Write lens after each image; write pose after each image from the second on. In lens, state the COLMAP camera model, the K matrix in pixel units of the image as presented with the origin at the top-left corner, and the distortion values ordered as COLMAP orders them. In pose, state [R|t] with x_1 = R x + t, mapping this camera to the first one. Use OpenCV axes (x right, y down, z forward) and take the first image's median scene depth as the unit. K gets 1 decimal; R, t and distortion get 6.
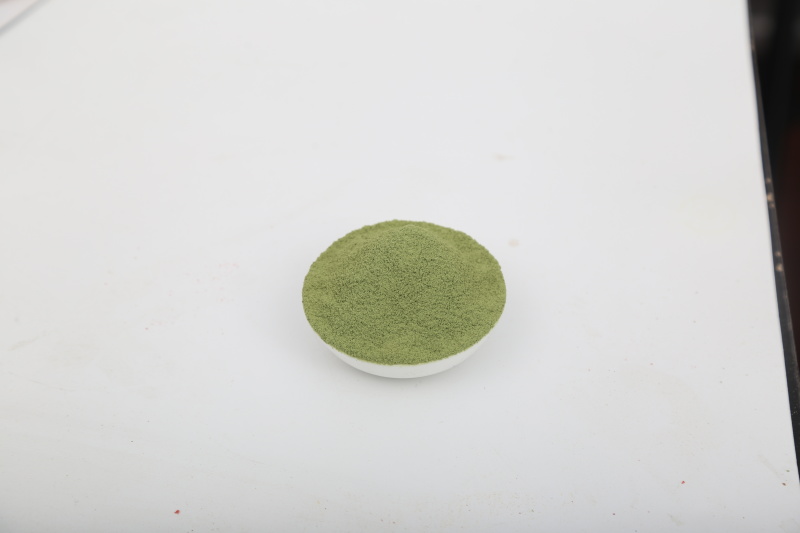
lens RADIAL K [[1724.8, 0, 398.1], [0, 1724.8, 265.3], [0, 0, 1]] dist [0.214037, 0.000000]
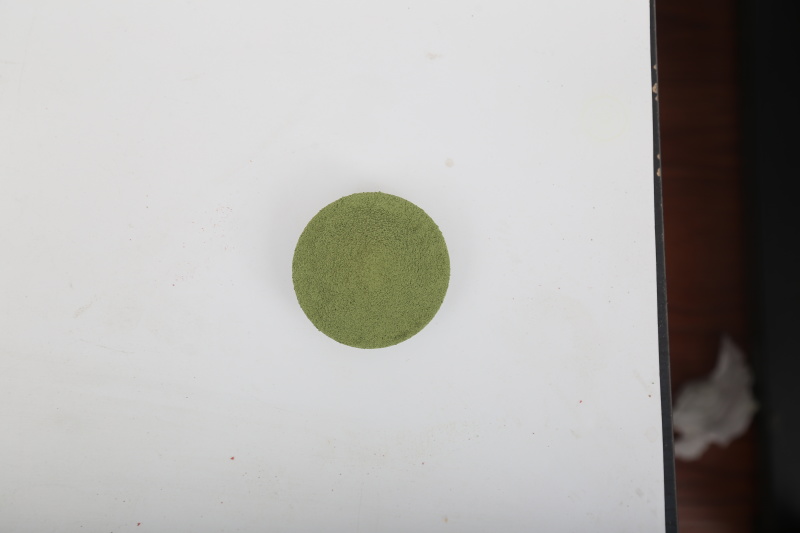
lens RADIAL K [[1230.7, 0, 396.6], [0, 1230.7, 267.4], [0, 0, 1]] dist [0.099125, 0.000000]
pose [[0.994158, -0.105766, 0.021527, 0.002733], [0.057987, 0.691587, 0.719962, -0.645114], [-0.091035, -0.714507, 0.693680, 0.361840]]
